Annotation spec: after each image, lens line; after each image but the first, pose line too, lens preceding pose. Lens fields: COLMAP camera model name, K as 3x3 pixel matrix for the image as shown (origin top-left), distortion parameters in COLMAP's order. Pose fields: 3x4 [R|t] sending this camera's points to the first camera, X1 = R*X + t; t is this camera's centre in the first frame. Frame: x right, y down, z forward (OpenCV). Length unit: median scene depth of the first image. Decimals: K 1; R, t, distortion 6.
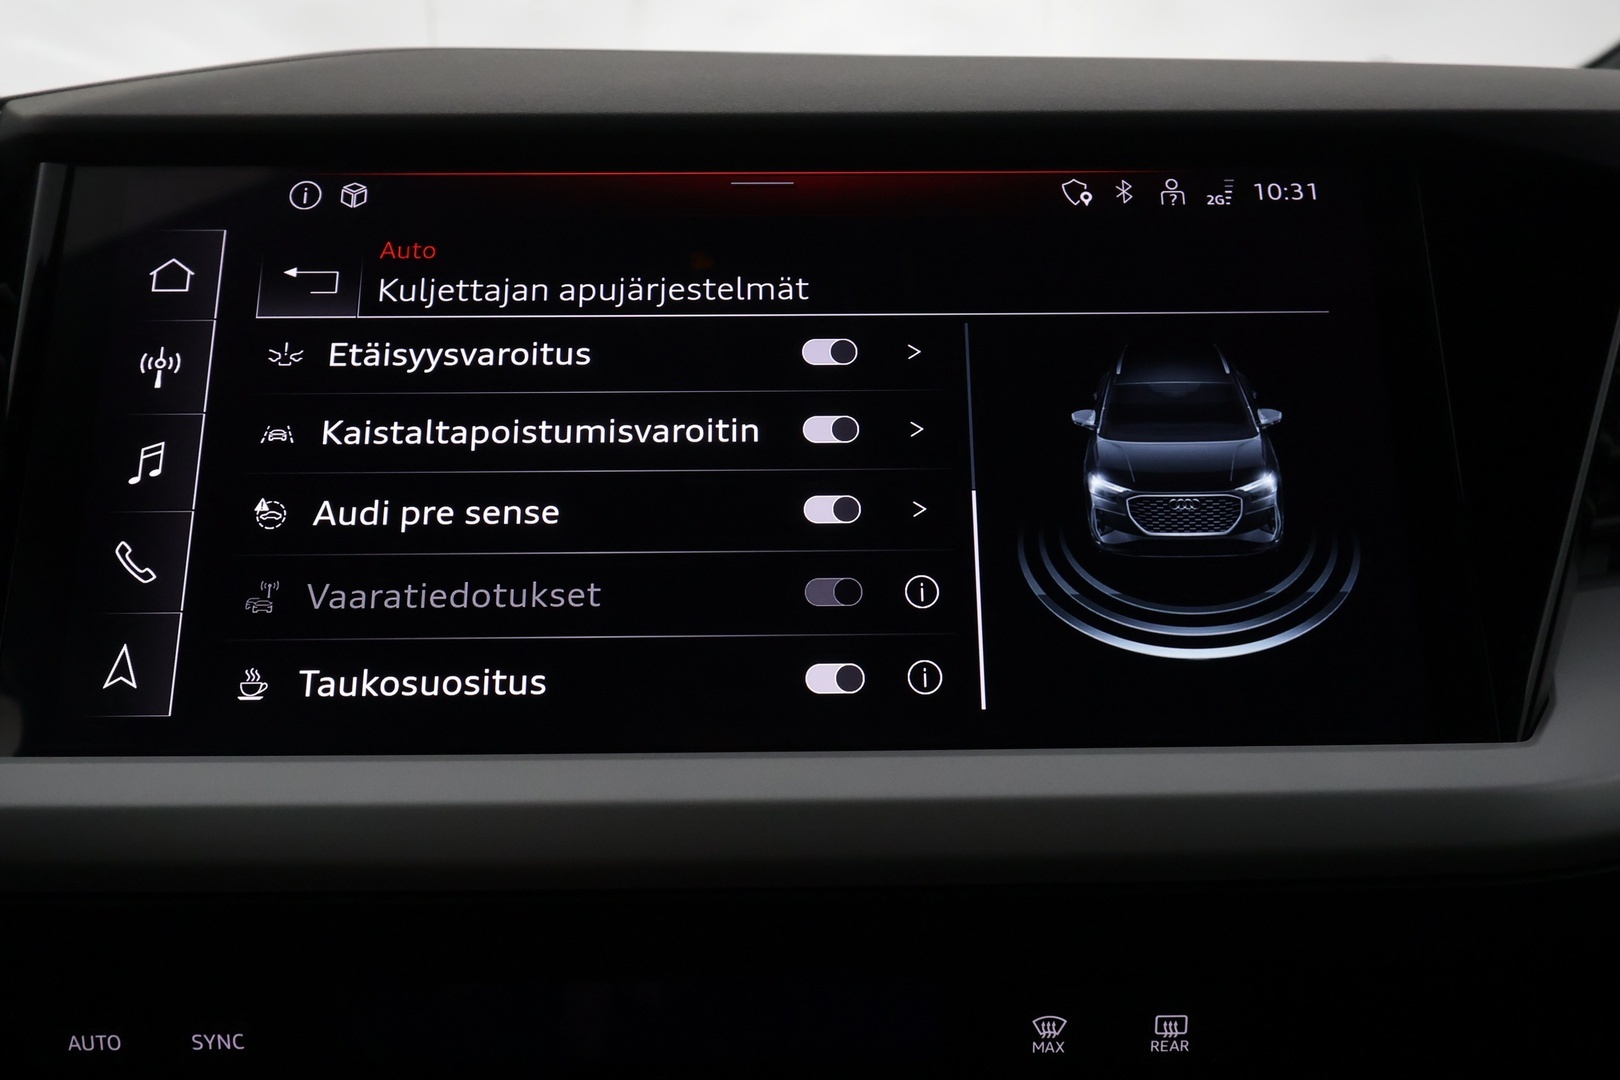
lens RADIAL K [[1299.2, 0, 938.4], [0, 1299.2, 547.7], [0, 0, 1]] dist [0.003479, -0.006936]
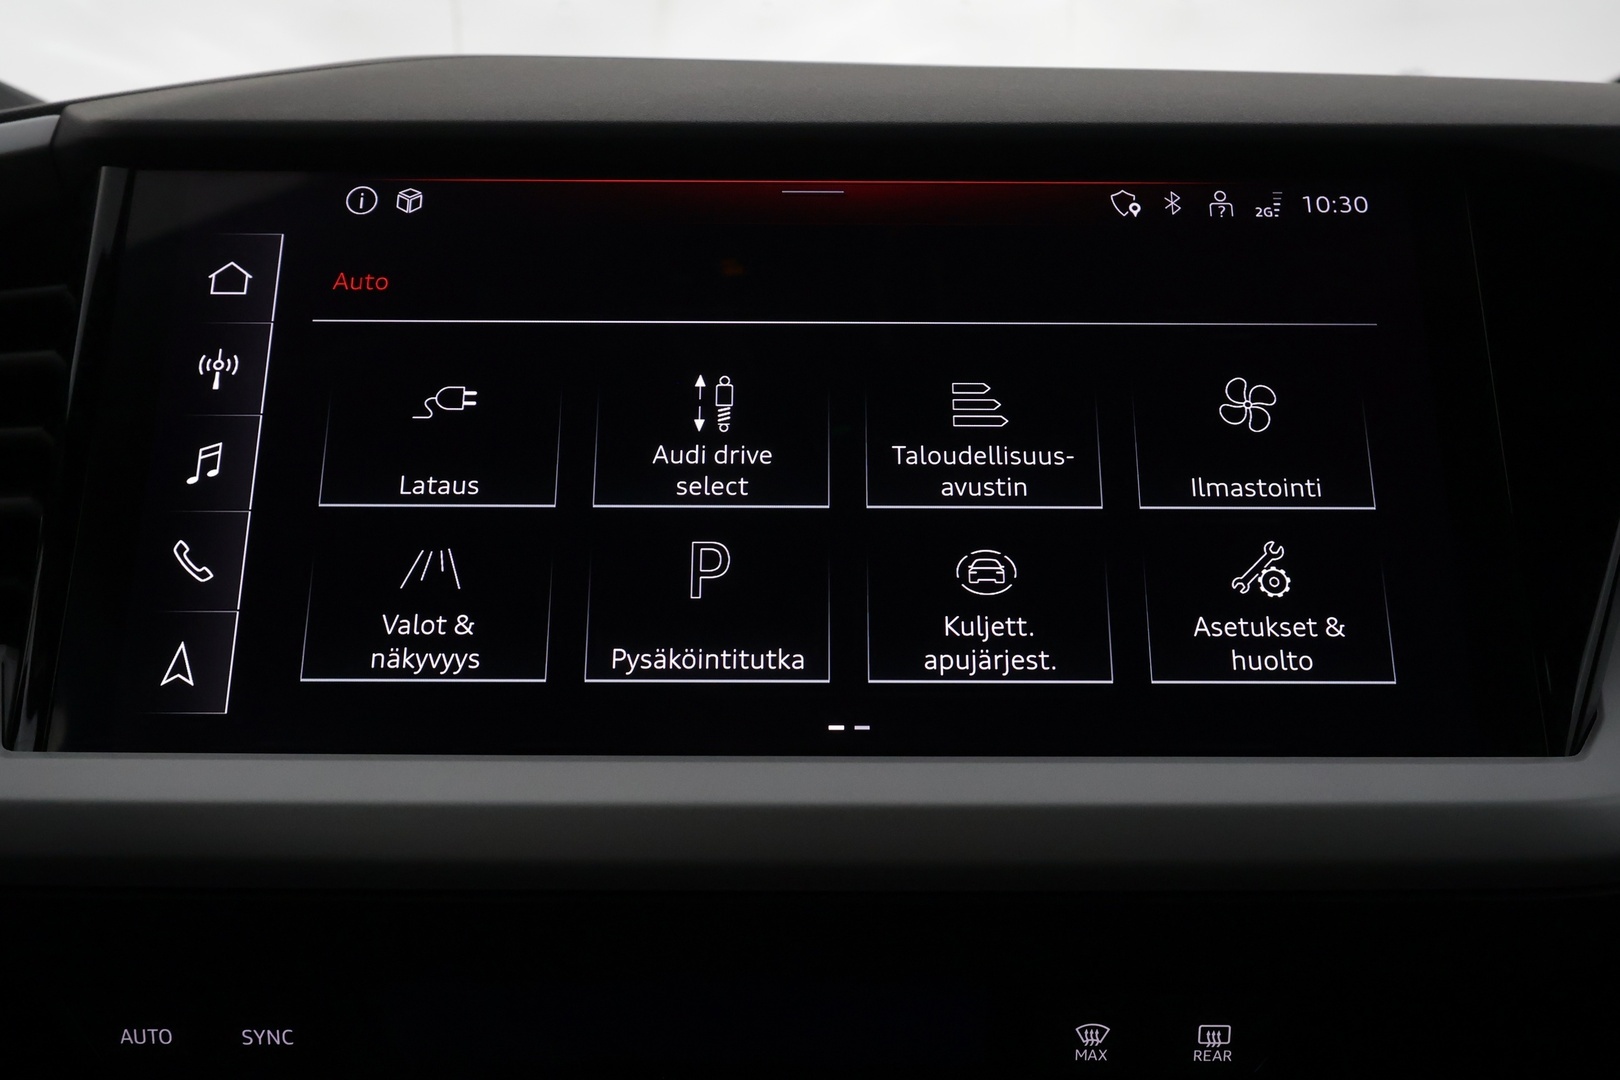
lens RADIAL K [[1299.2, 0, 804.0], [0, 1299.2, 545.6], [0, 0, 1]] dist [0.003479, -0.006936]
pose [[0.999872, 0.010963, -0.011632, -0.129361], [-0.010992, 0.999937, -0.002380, -0.003960], [0.011605, 0.002507, 0.999930, -0.006652]]
